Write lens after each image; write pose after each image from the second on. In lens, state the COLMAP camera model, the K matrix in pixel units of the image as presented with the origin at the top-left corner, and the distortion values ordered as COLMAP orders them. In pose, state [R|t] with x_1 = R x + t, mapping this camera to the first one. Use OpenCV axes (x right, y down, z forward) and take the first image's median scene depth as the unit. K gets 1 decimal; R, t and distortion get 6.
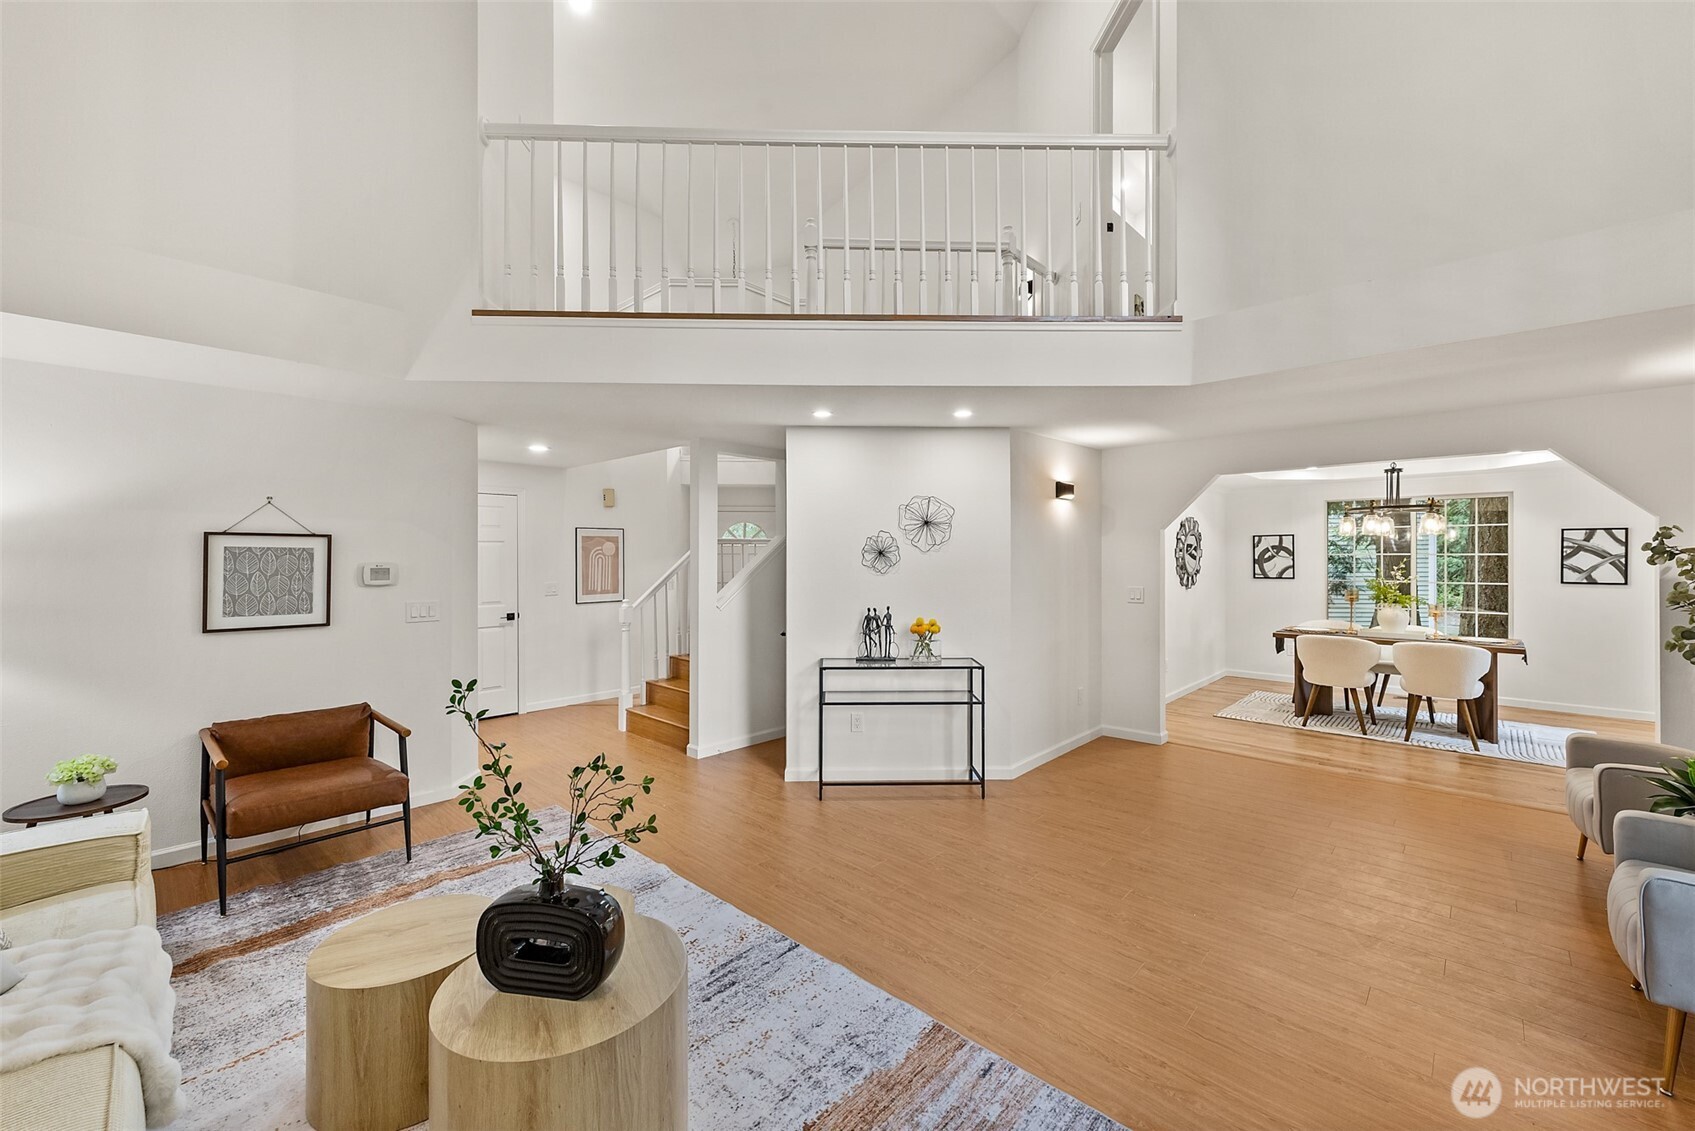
lens RADIAL K [[681.9, 0, 851.0], [0, 681.9, 558.9], [0, 0, 1]] dist [-0.001293, -0.000140]
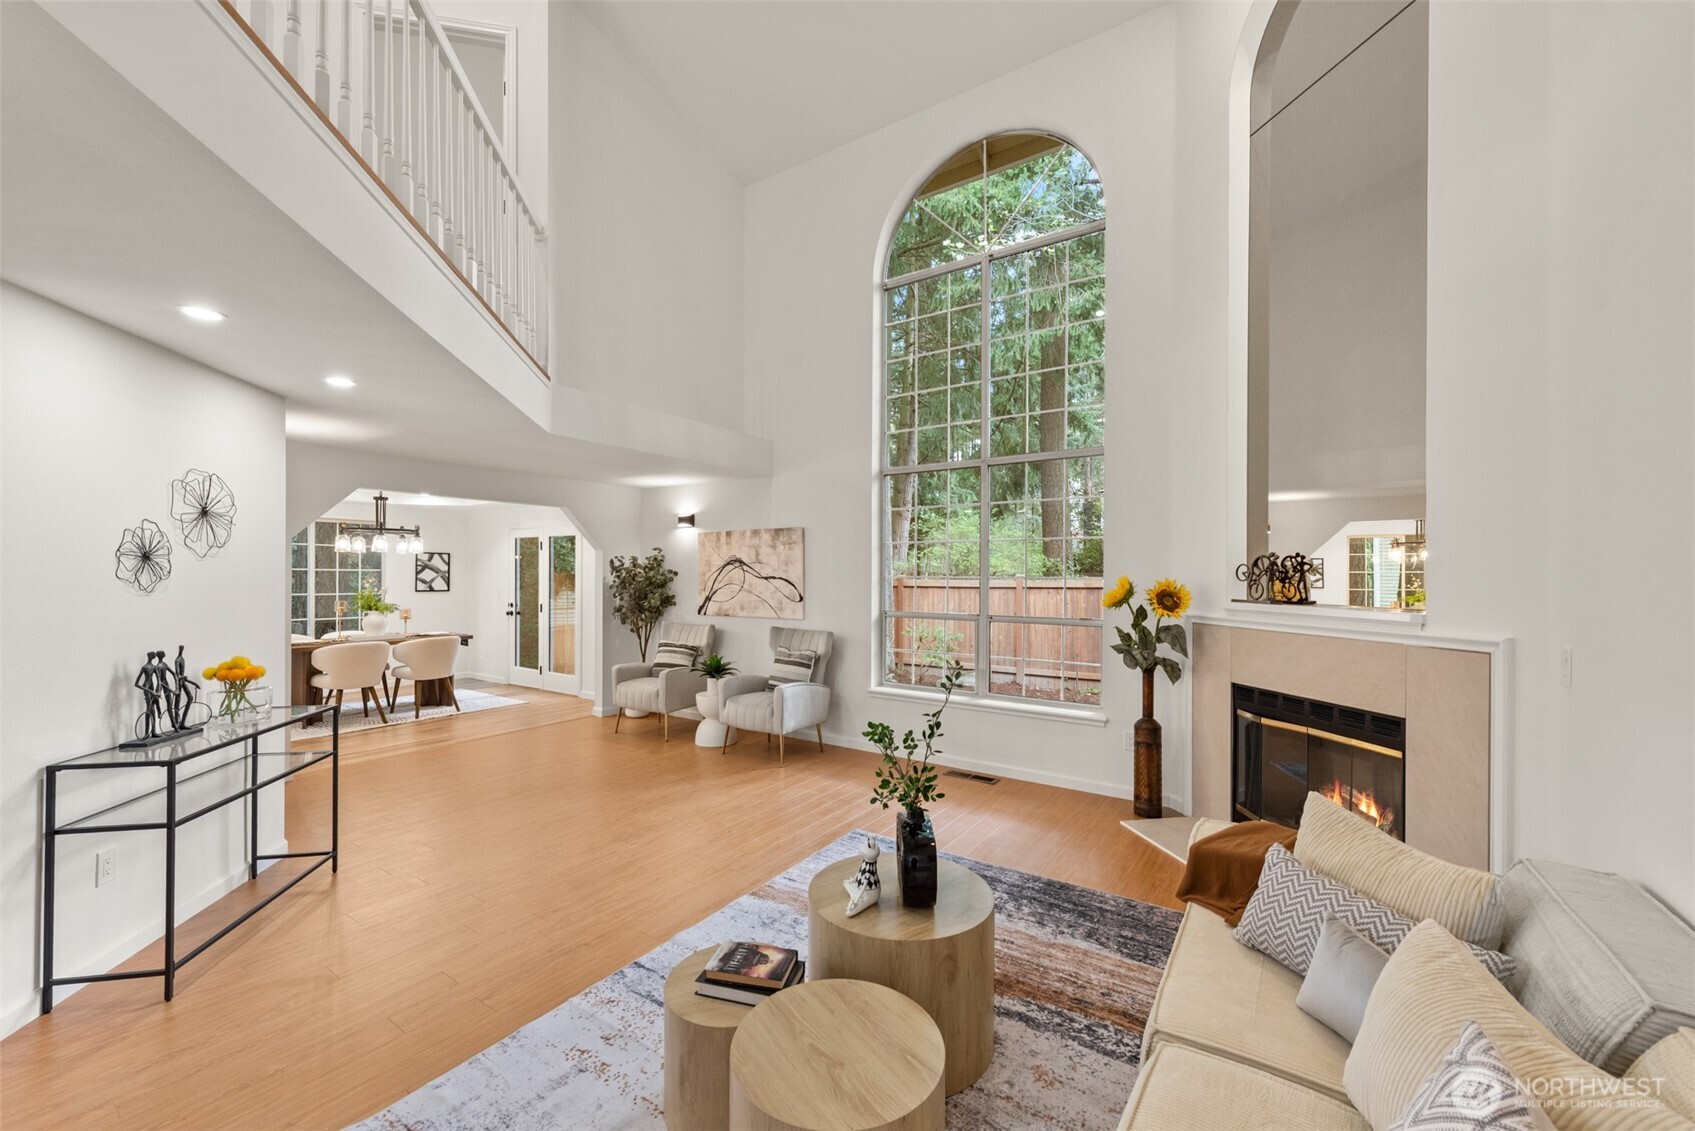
lens RADIAL K [[681.9, 0, 850.0], [0, 681.9, 572.3], [0, 0, 1]] dist [-0.001293, -0.000140]
pose [[-0.184952, 0.006167, 0.982728, -0.522227], [0.003314, 0.999979, -0.005652, 0.008202], [-0.982742, 0.002211, -0.184969, 0.419648]]
